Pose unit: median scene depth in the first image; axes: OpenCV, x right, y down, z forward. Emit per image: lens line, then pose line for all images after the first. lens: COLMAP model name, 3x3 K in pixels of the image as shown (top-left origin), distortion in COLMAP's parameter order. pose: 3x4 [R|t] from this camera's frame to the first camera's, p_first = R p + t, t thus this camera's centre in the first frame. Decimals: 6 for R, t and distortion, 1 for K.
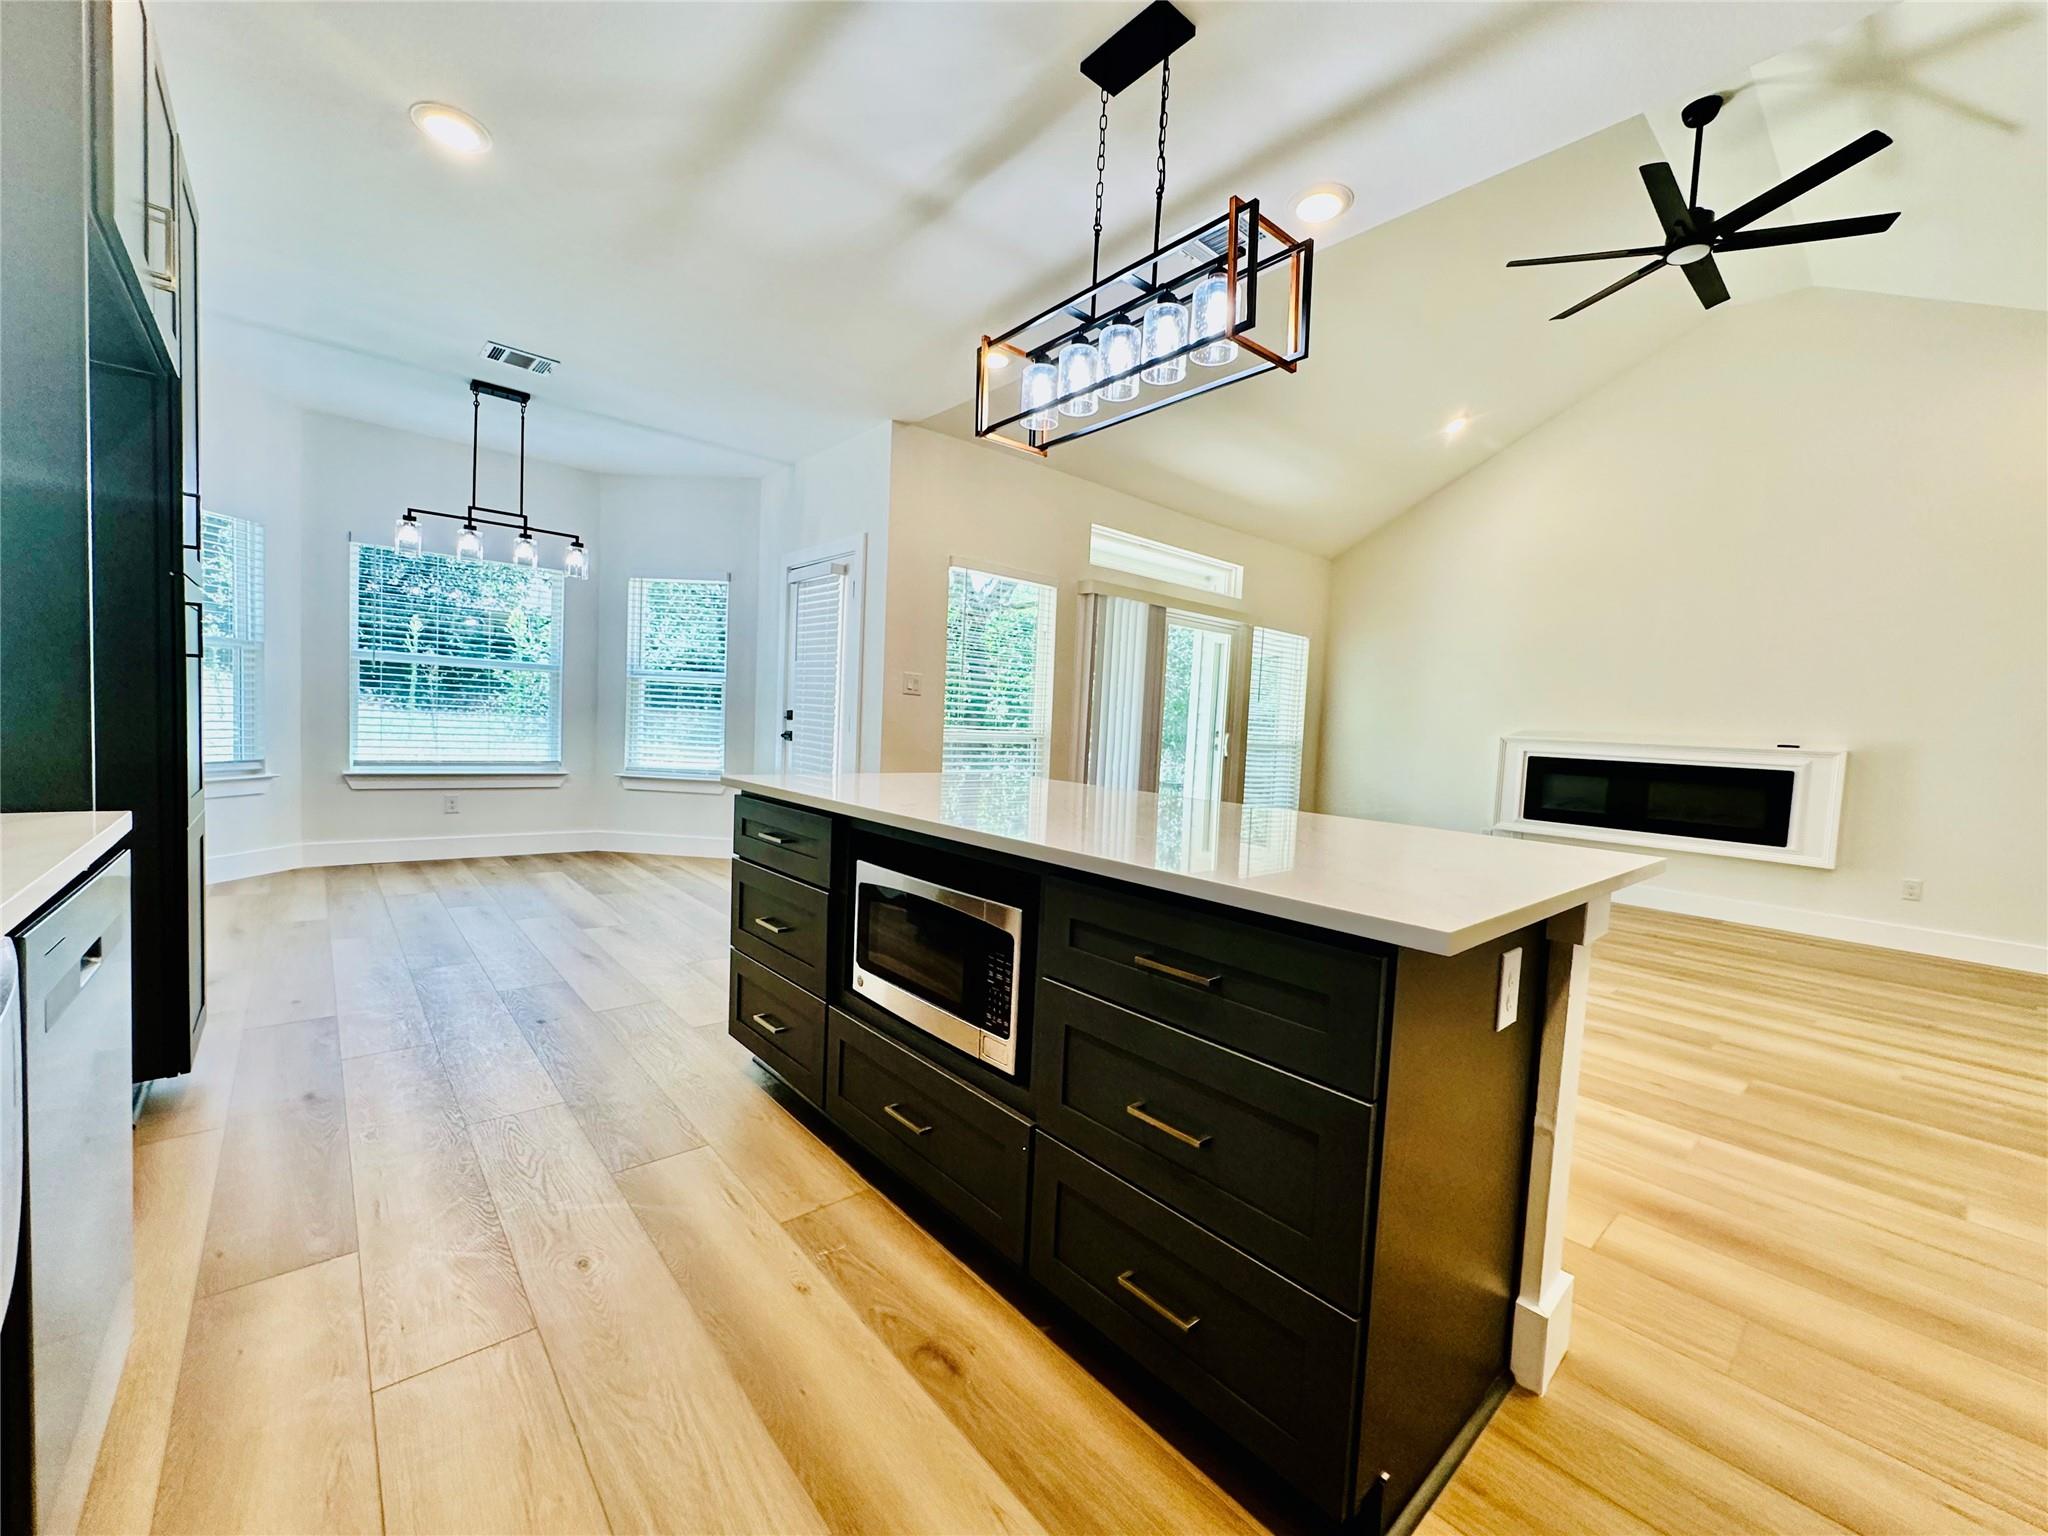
lens RADIAL K [[820.8, 0, 1024.0], [0, 820.8, 768.0], [0, 0, 1]] dist [0.000311, 0.000127]
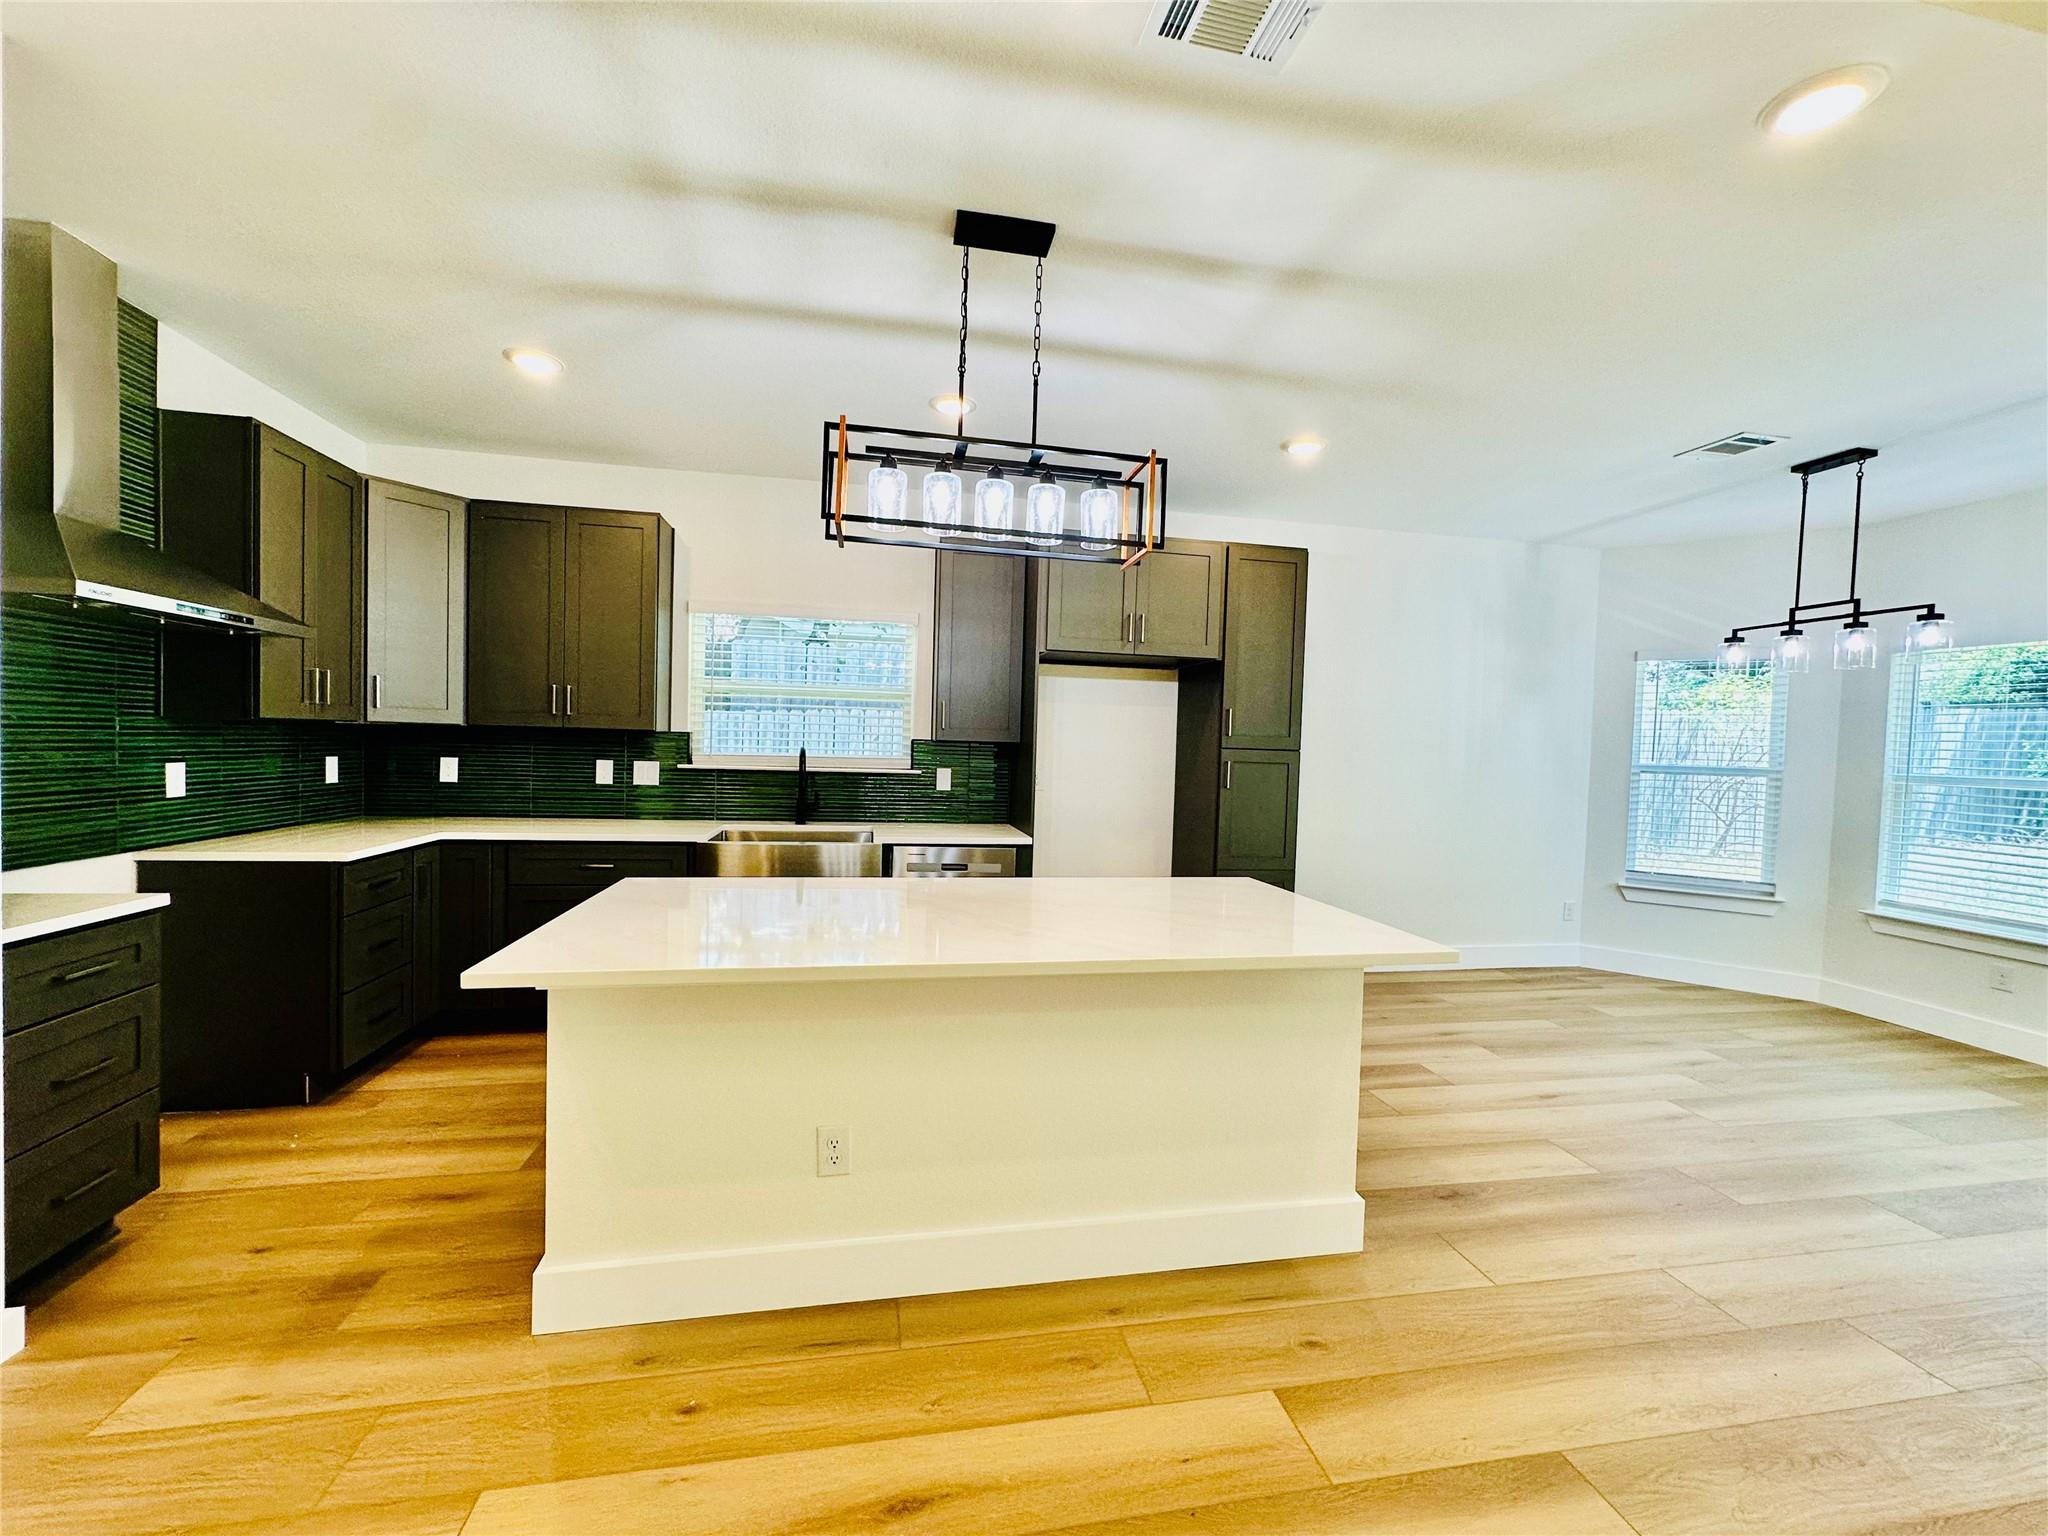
lens RADIAL K [[834.9, 0, 1029.7], [0, 834.9, 772.3], [0, 0, 1]] dist [0.000961, 0.000103]
pose [[-0.493524, -0.034160, -0.869061, 0.486736], [-0.107054, 0.994016, 0.021723, -0.077512], [0.863118, 0.103757, -0.494228, 0.750073]]
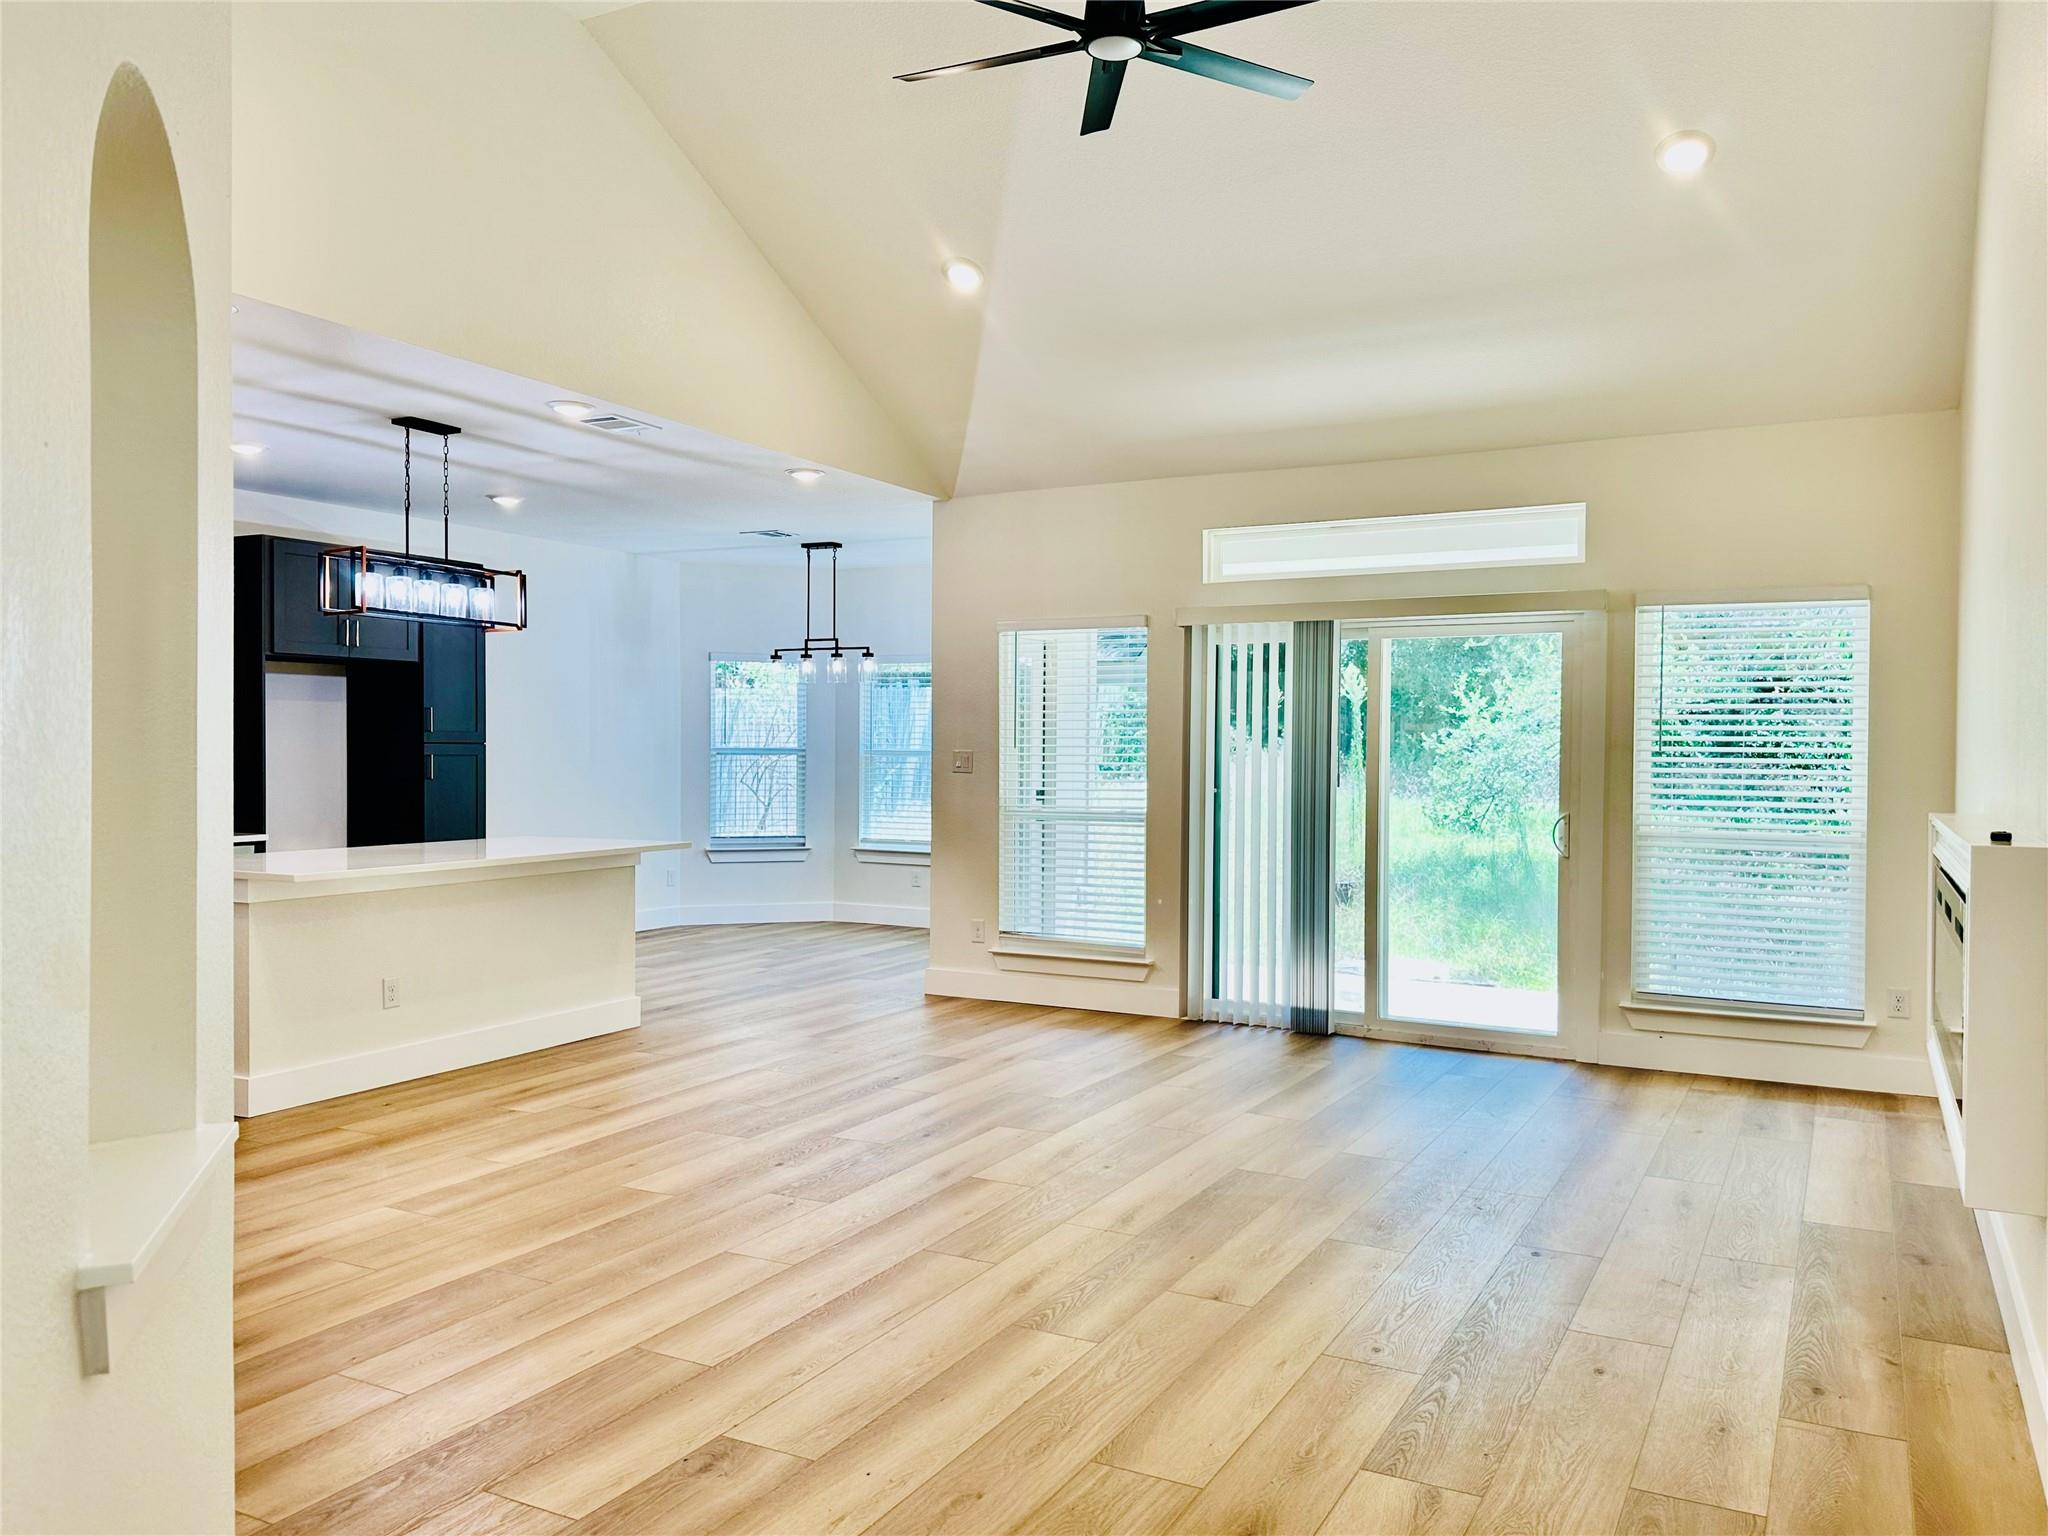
lens RADIAL K [[1529.4, 0, 1024.0], [0, 1529.4, 768.0], [0, 0, 1]] dist [0.035784, -0.000525]
pose [[0.349543, -0.033381, -0.936325, 1.683867], [-0.045005, 0.997613, -0.052367, -0.005966], [0.935839, 0.060444, 0.347207, 0.490870]]
